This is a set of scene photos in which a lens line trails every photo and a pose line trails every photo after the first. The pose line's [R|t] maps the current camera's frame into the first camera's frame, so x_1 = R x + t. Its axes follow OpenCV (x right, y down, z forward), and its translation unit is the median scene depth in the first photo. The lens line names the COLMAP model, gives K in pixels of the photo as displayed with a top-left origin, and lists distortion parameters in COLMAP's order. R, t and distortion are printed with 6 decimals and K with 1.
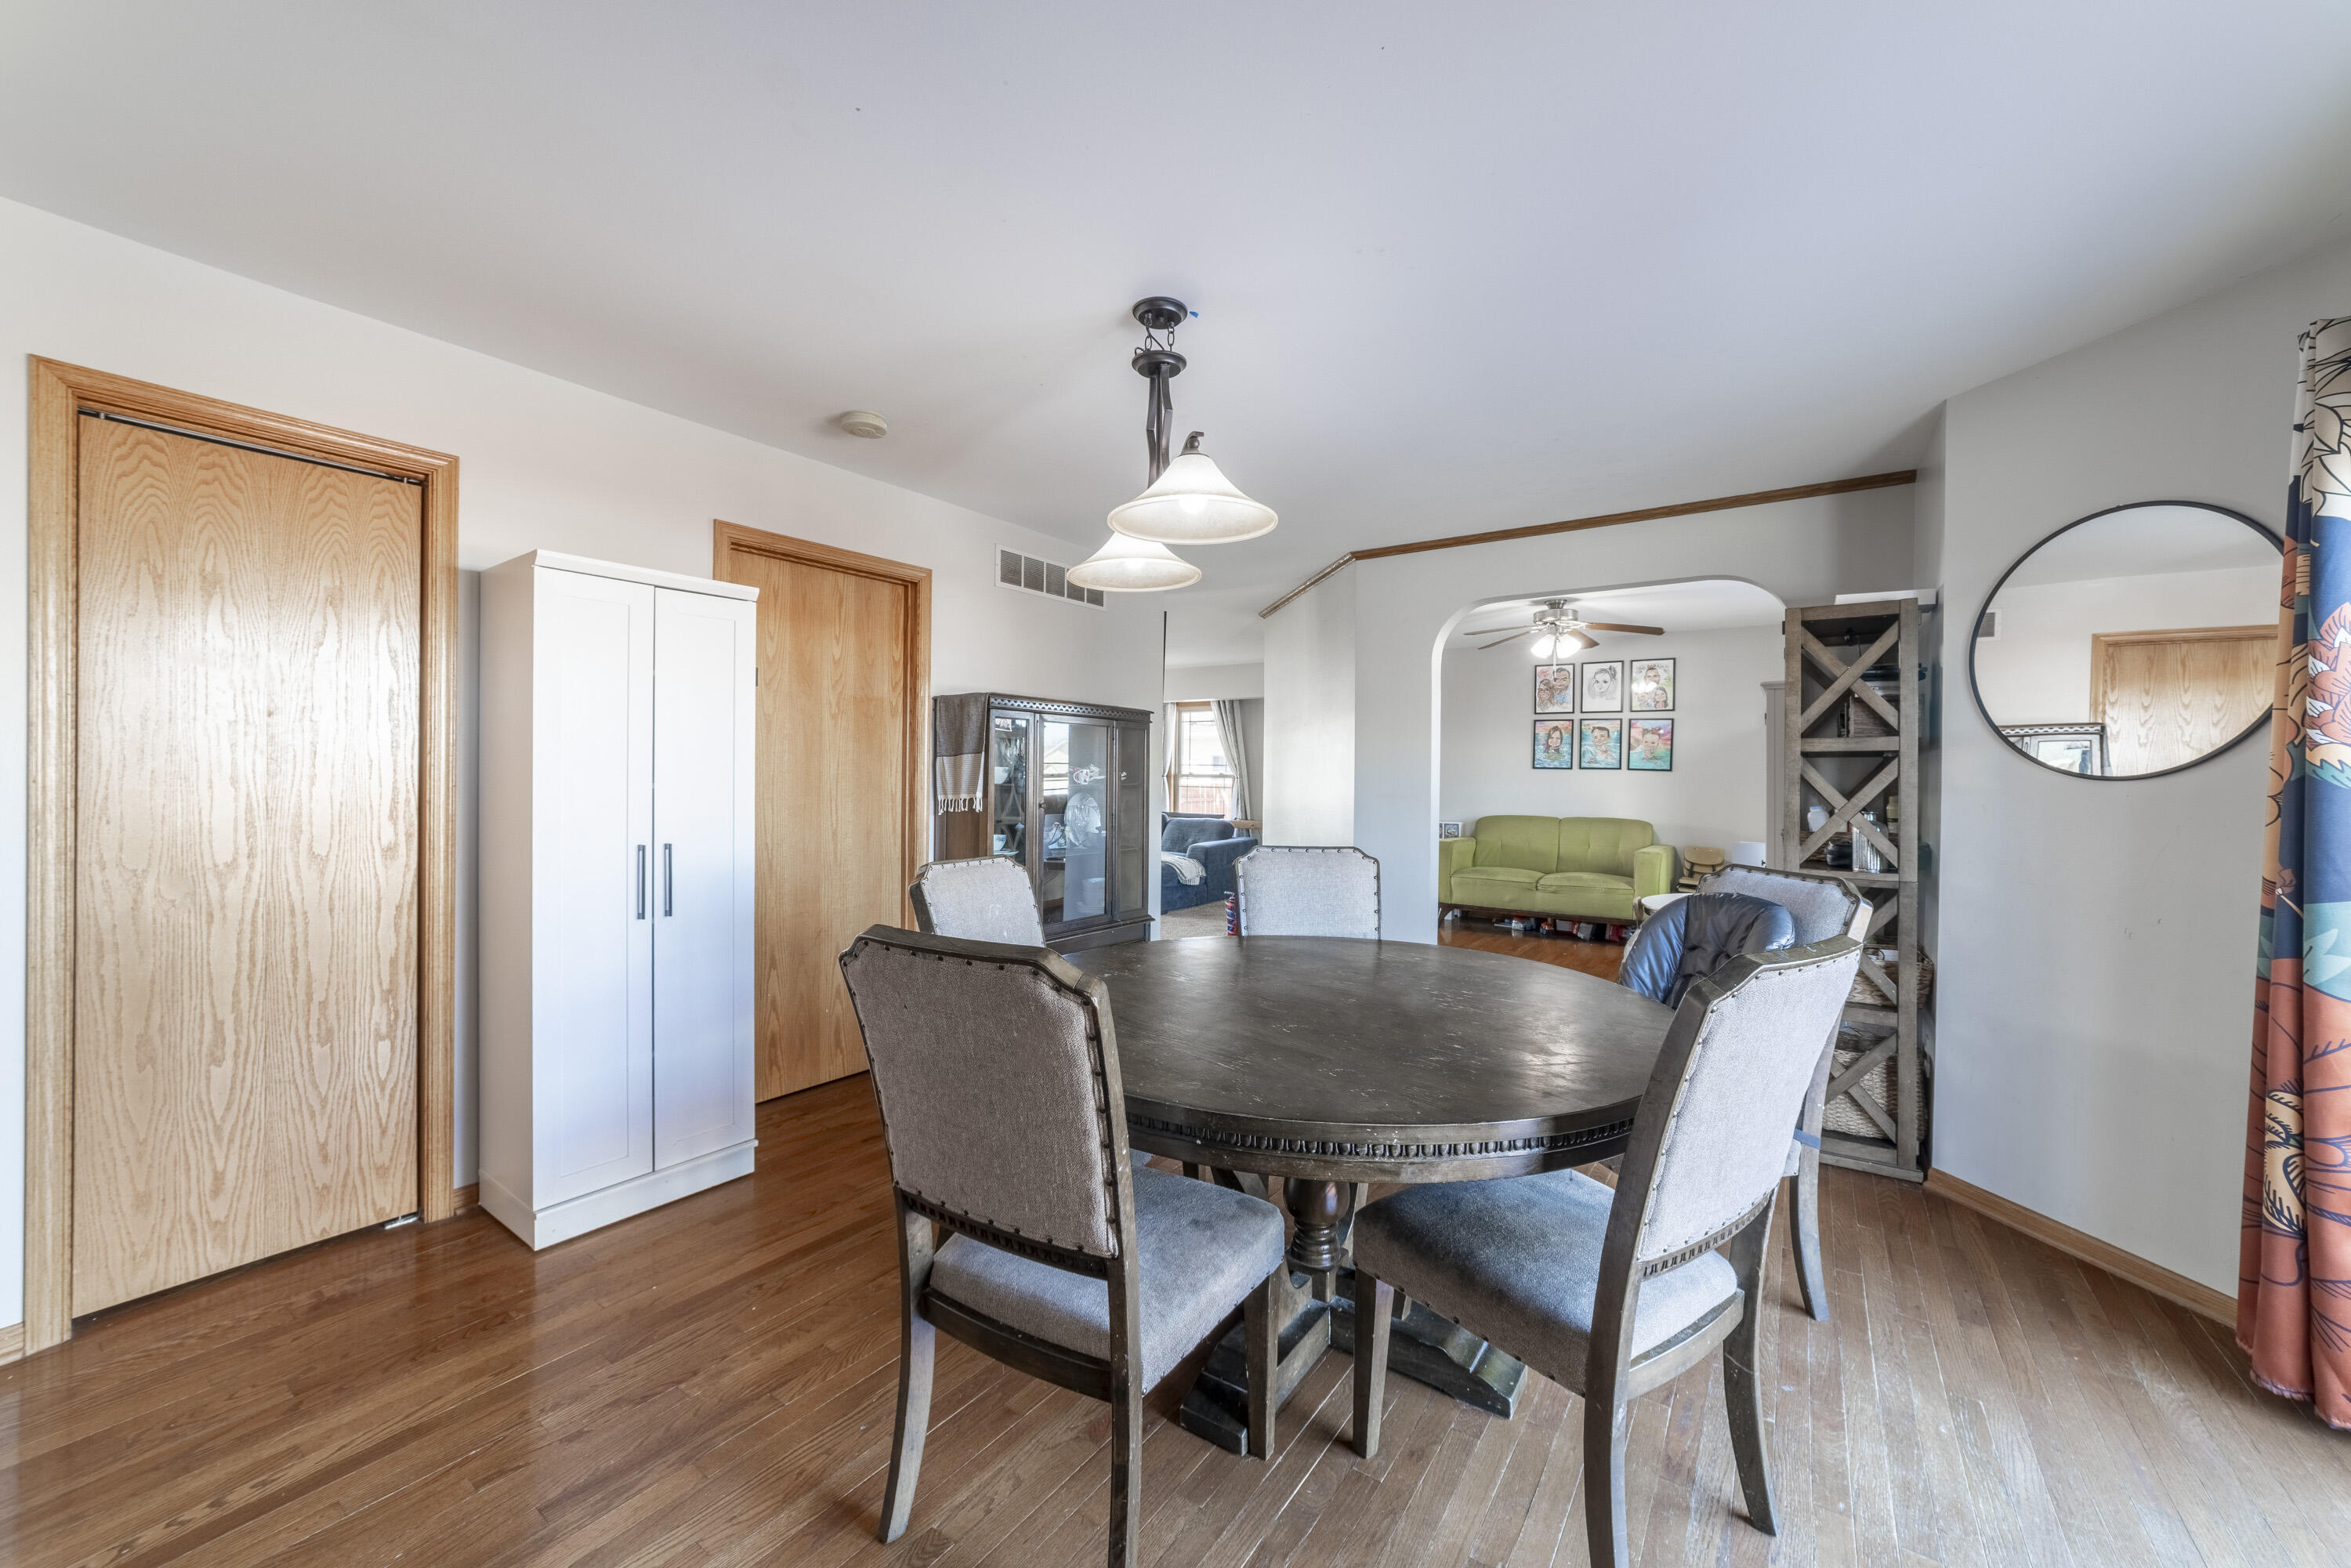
lens RADIAL K [[902.5, 0, 1171.4], [0, 902.5, 778.9], [0, 0, 1]] dist [0.002497, 0.002127]
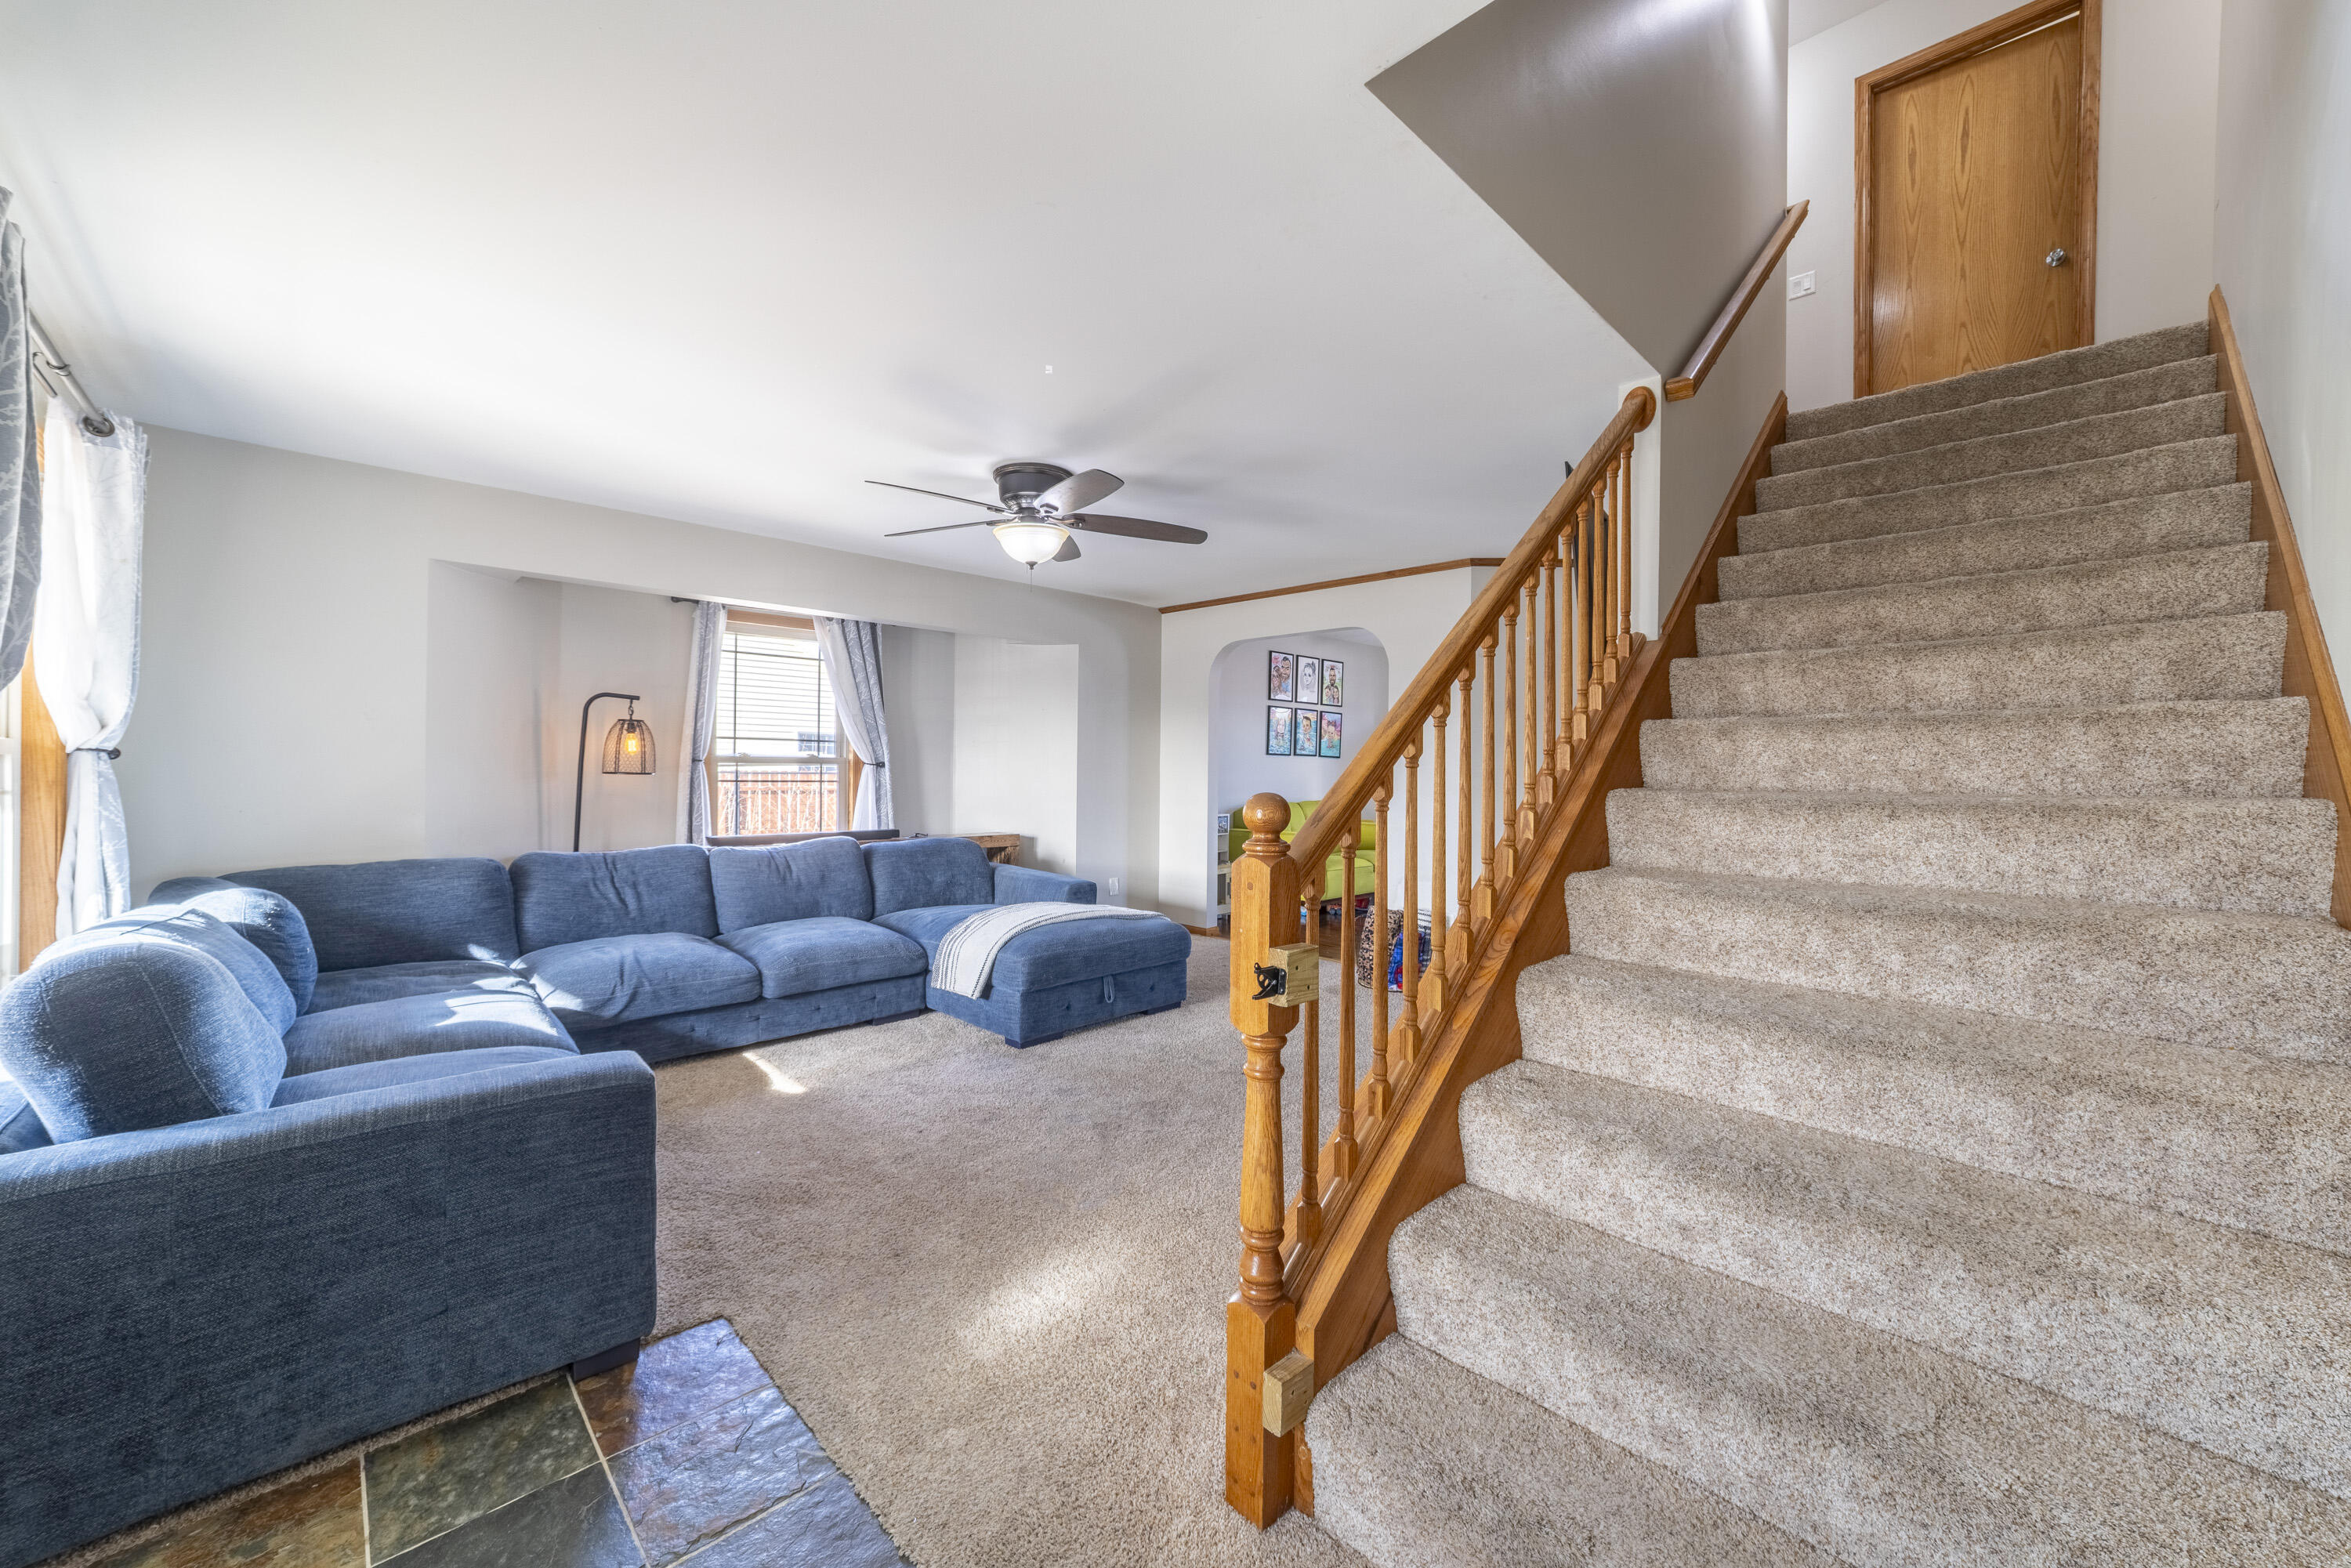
lens RADIAL K [[902.5, 0, 1170.4], [0, 902.5, 771.1], [0, 0, 1]] dist [0.002497, 0.002127]
pose [[0.154638, -0.010863, 0.987912, -0.613590], [0.001371, 0.999941, 0.010780, -0.004439], [-0.987970, -0.000312, 0.154643, 0.986276]]
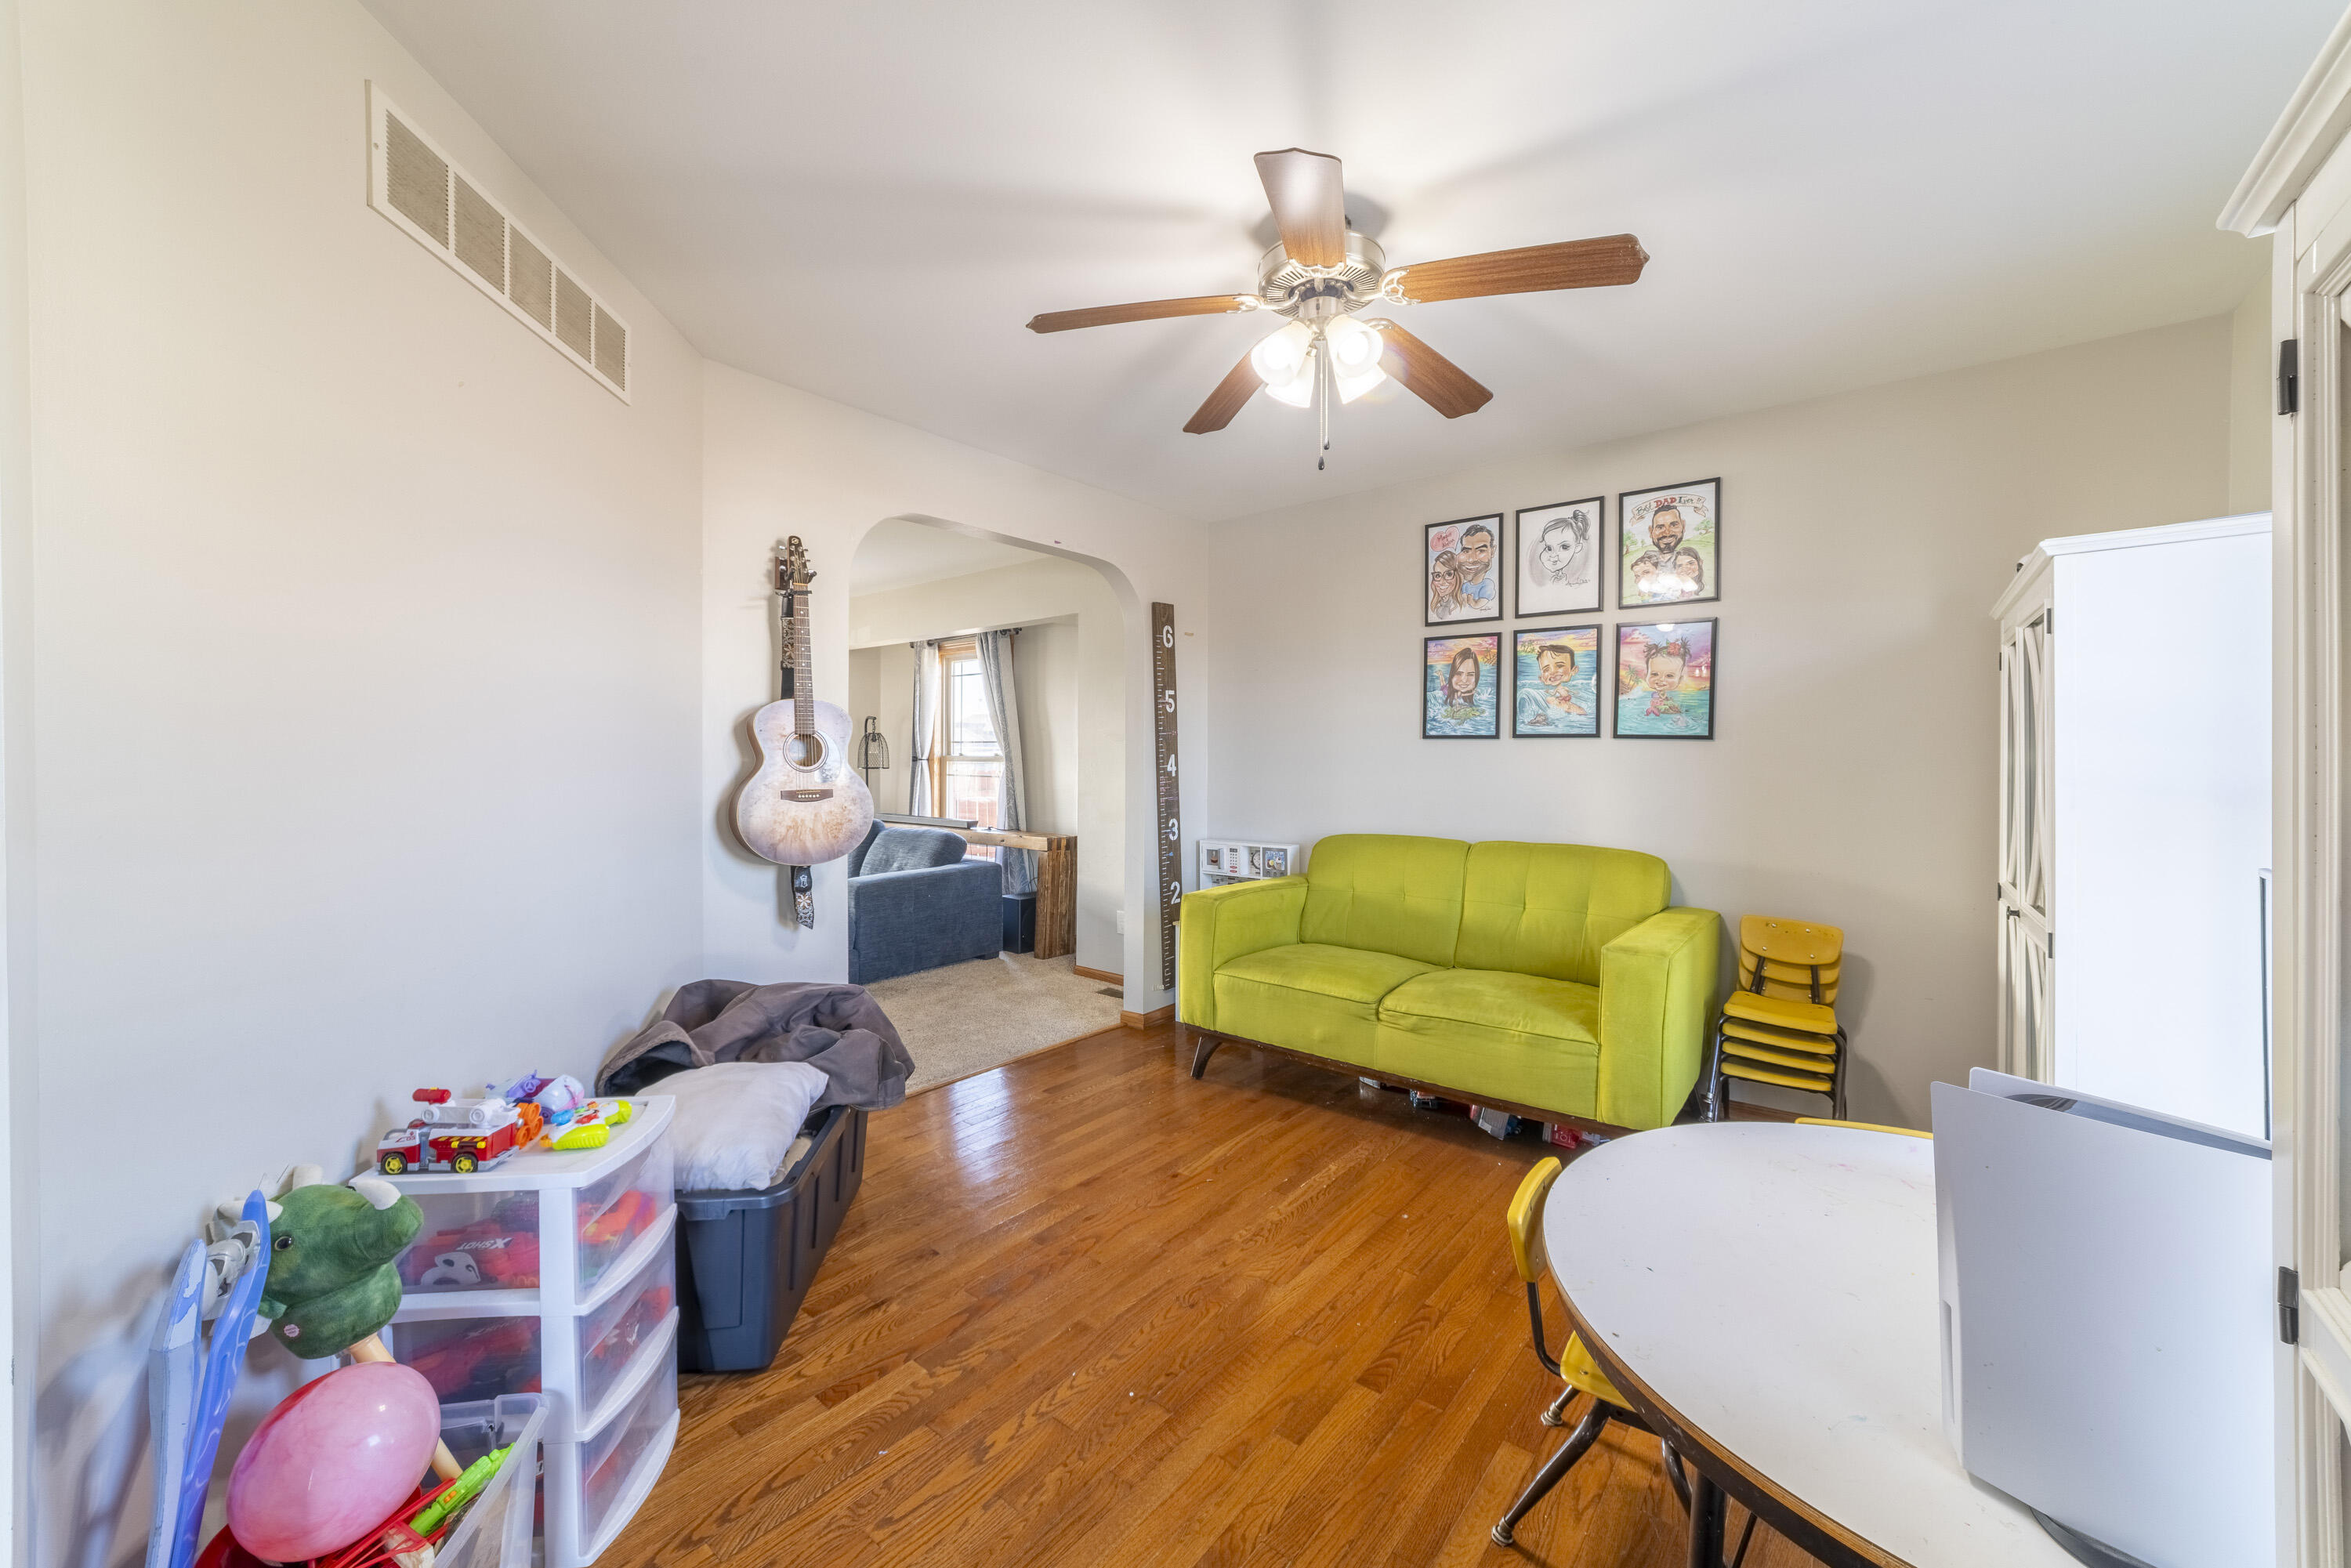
lens RADIAL K [[902.5, 0, 1170.3], [0, 902.5, 769.0], [0, 0, 1]] dist [0.002497, 0.002127]
pose [[0.997671, -0.005928, -0.067954, 0.306854], [0.006405, 0.999956, 0.006803, 0.001297], [0.067911, -0.007223, 0.997665, 0.520648]]
